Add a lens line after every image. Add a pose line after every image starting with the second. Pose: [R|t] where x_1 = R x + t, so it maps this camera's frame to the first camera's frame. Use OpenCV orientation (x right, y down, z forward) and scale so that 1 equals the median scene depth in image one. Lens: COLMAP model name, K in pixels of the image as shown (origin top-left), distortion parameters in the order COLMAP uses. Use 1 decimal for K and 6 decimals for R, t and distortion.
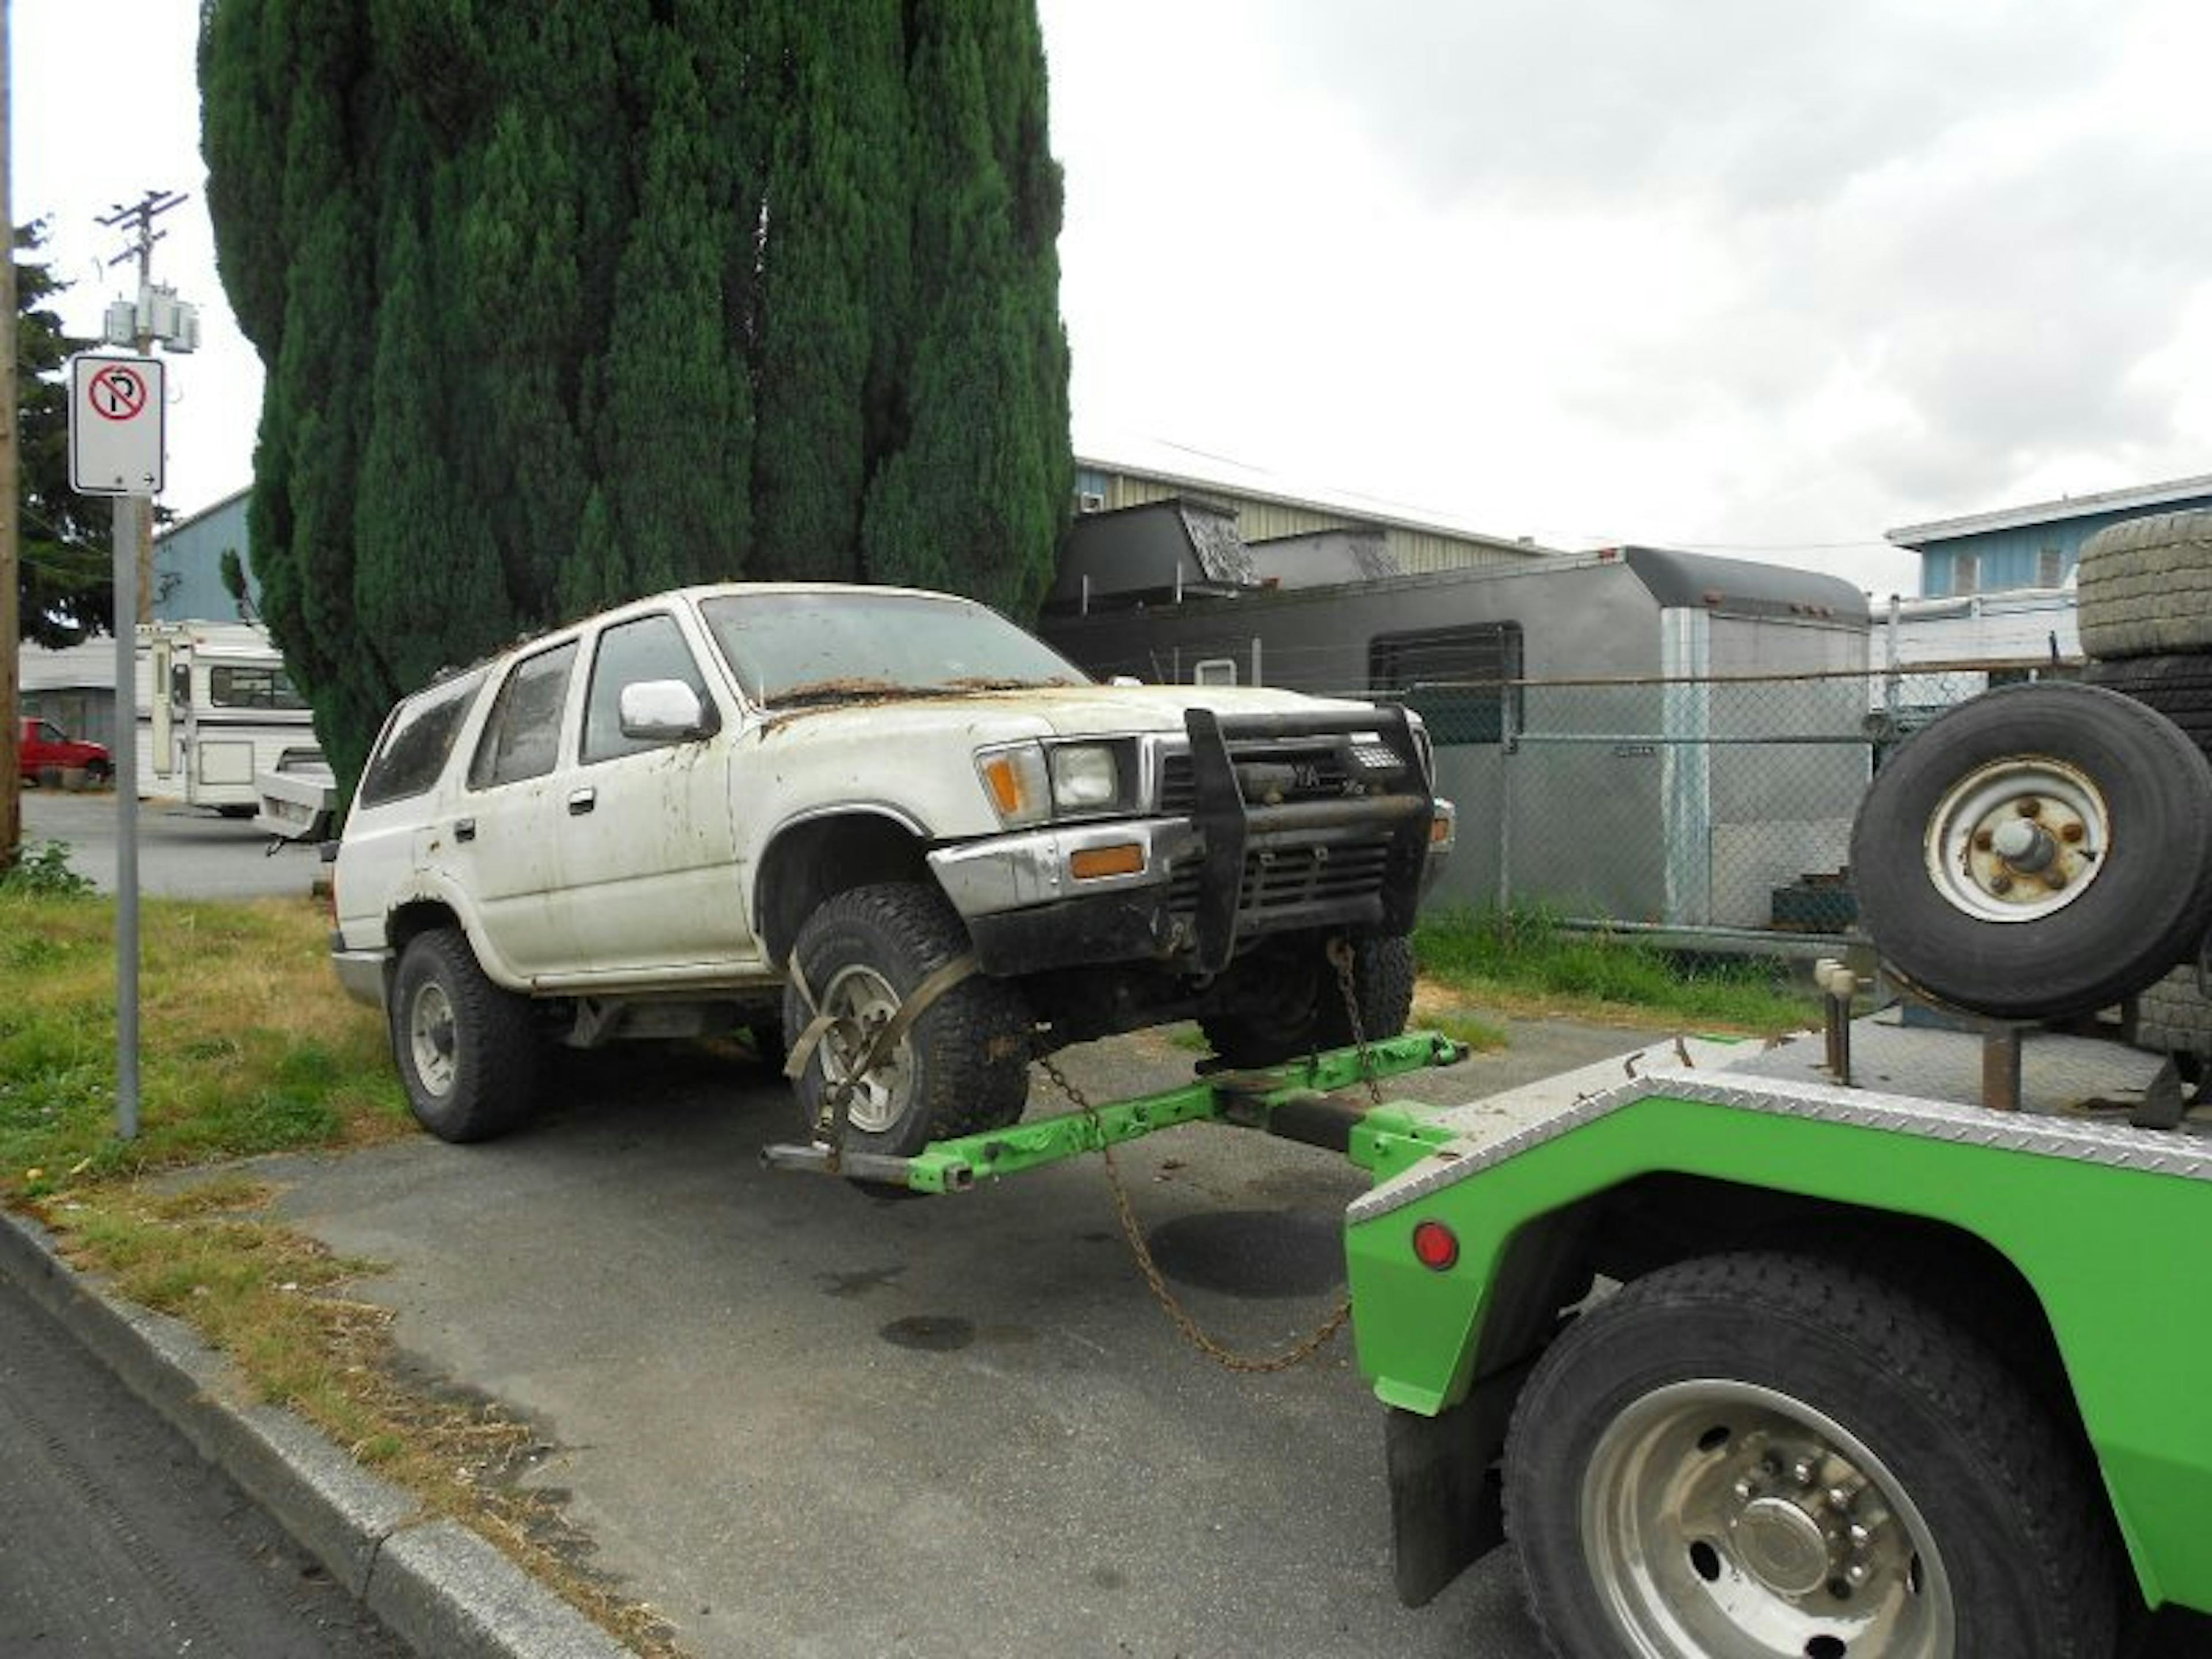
lens RADIAL K [[1811.9, 0, 1106.0], [0, 1811.9, 829.5], [0, 0, 1]] dist [-0.040959, 0.007776]
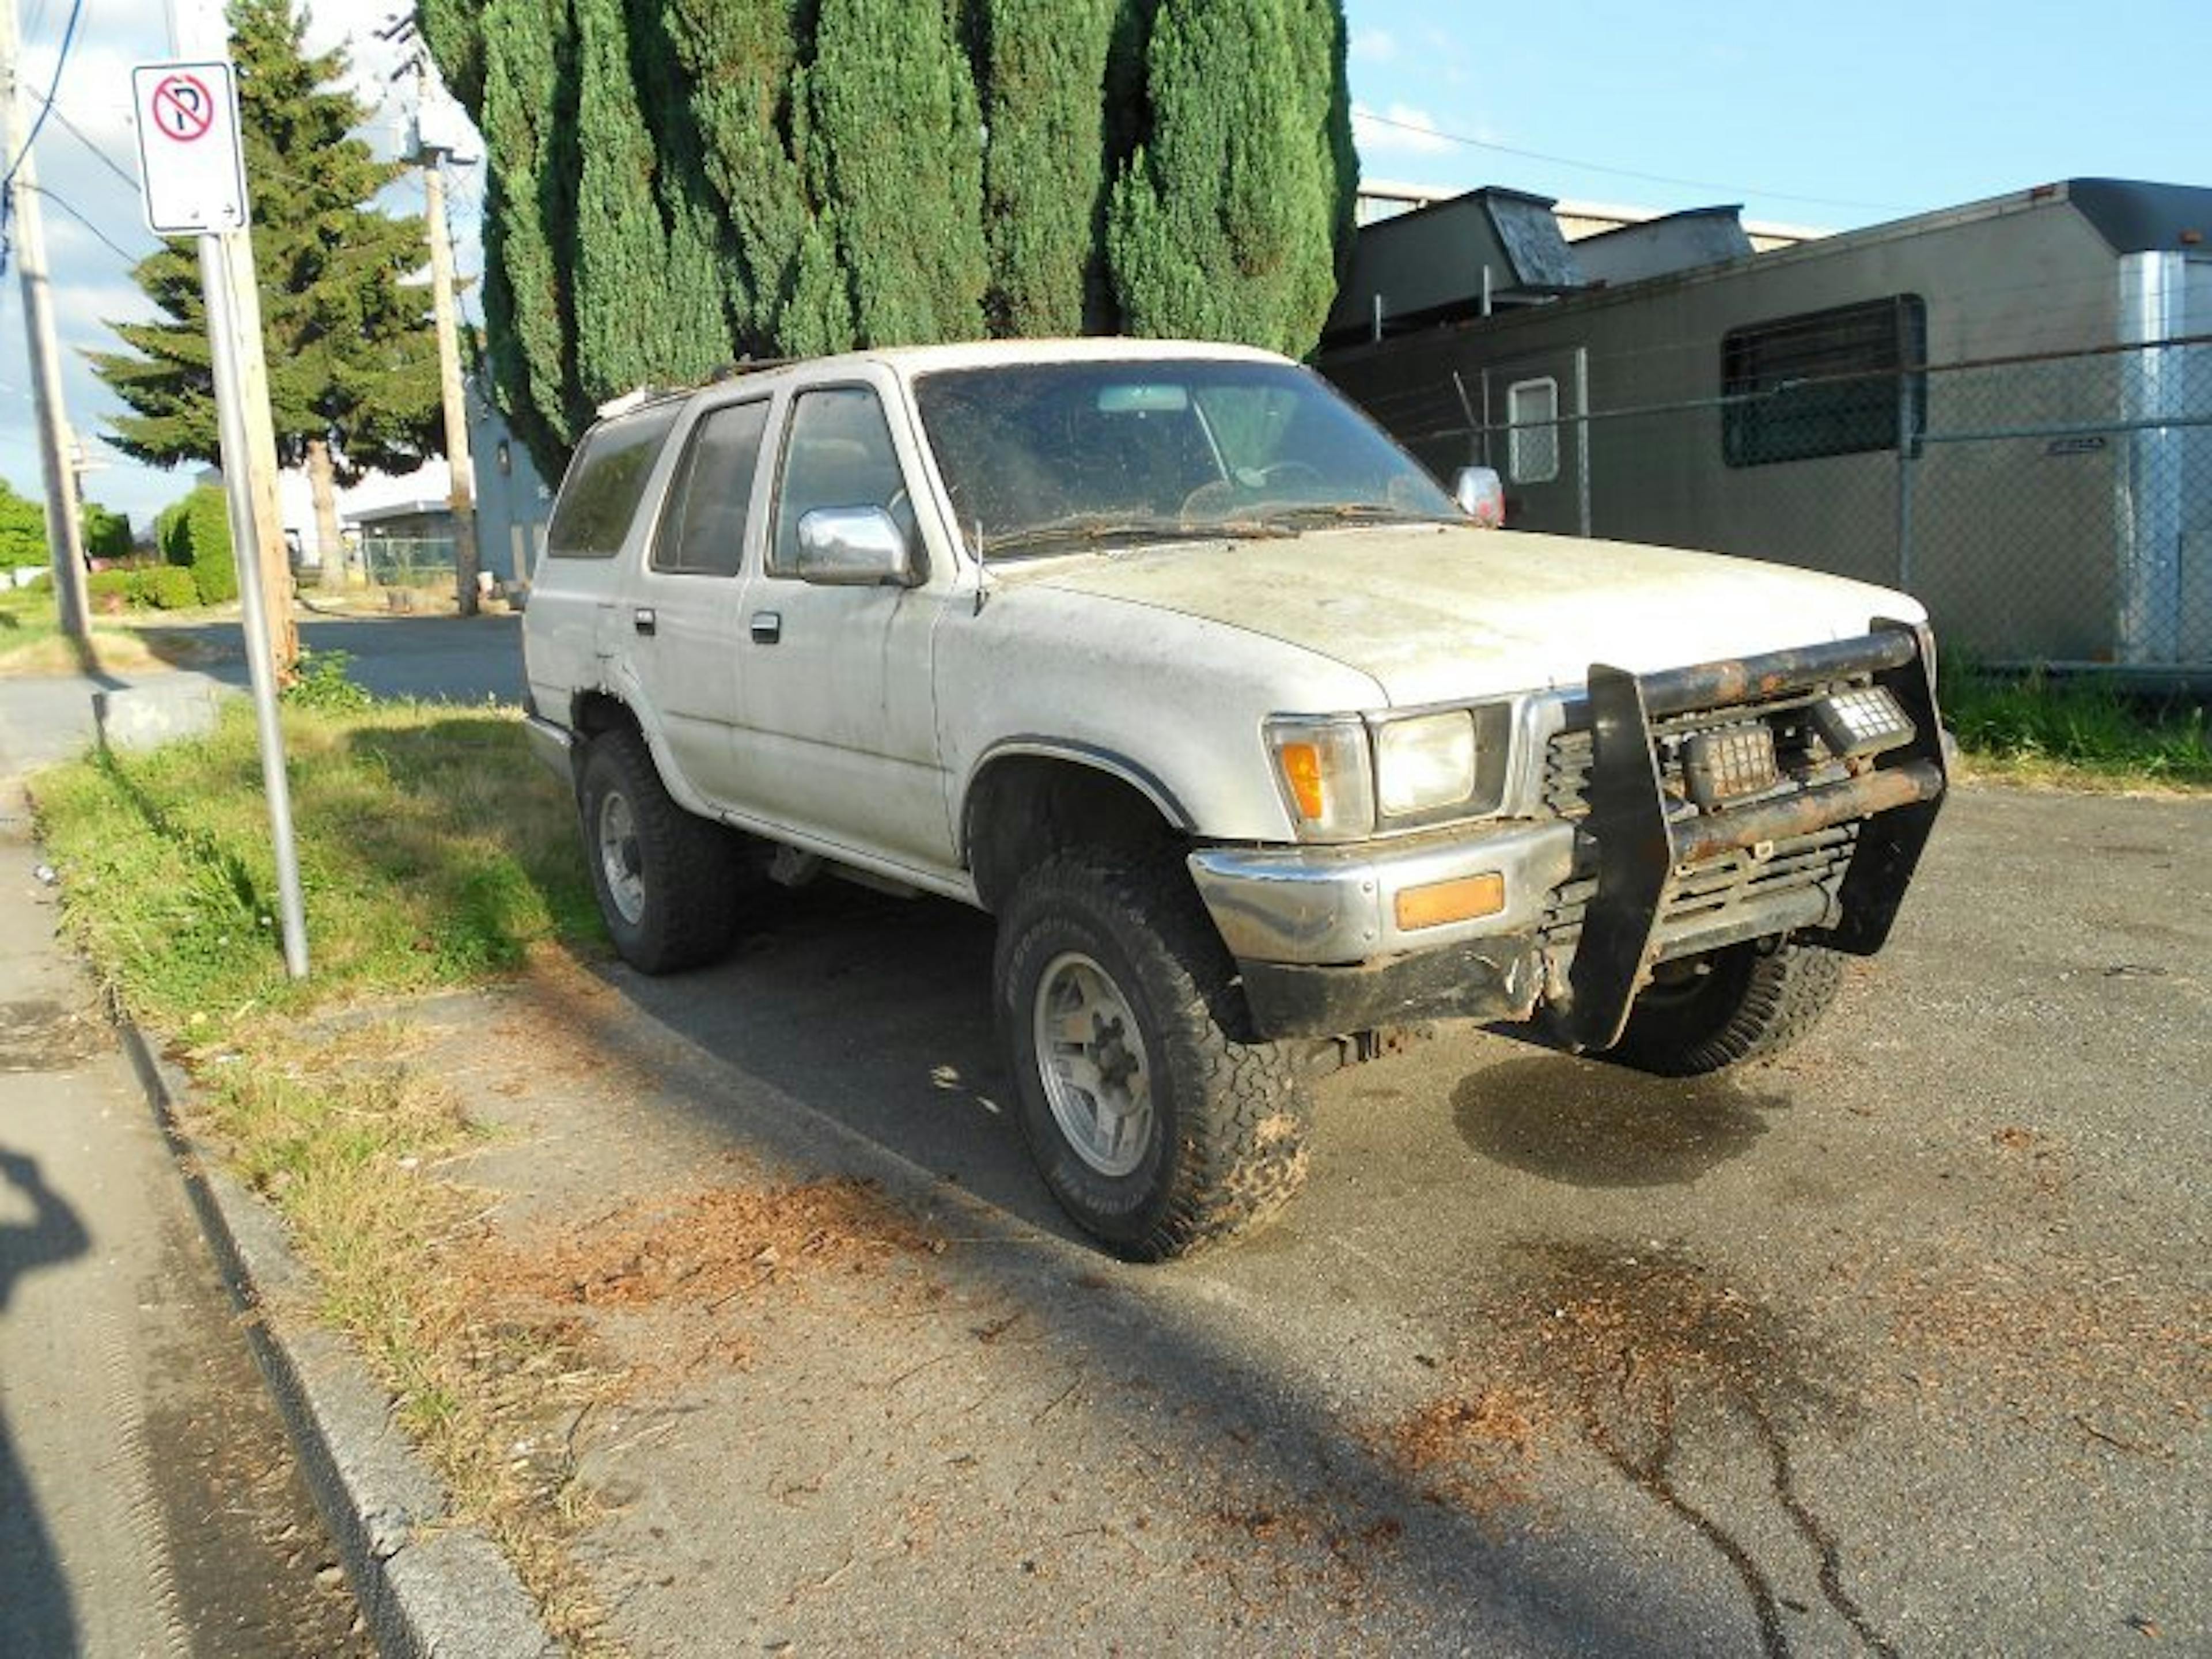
lens RADIAL K [[1811.9, 0, 1106.0], [0, 1811.9, 829.5], [0, 0, 1]] dist [-0.040959, 0.007776]
pose [[0.983242, -0.029682, -0.179875, 0.009121], [0.051452, 0.991727, 0.117601, 0.009949], [0.174896, -0.124885, 0.976635, 0.128467]]
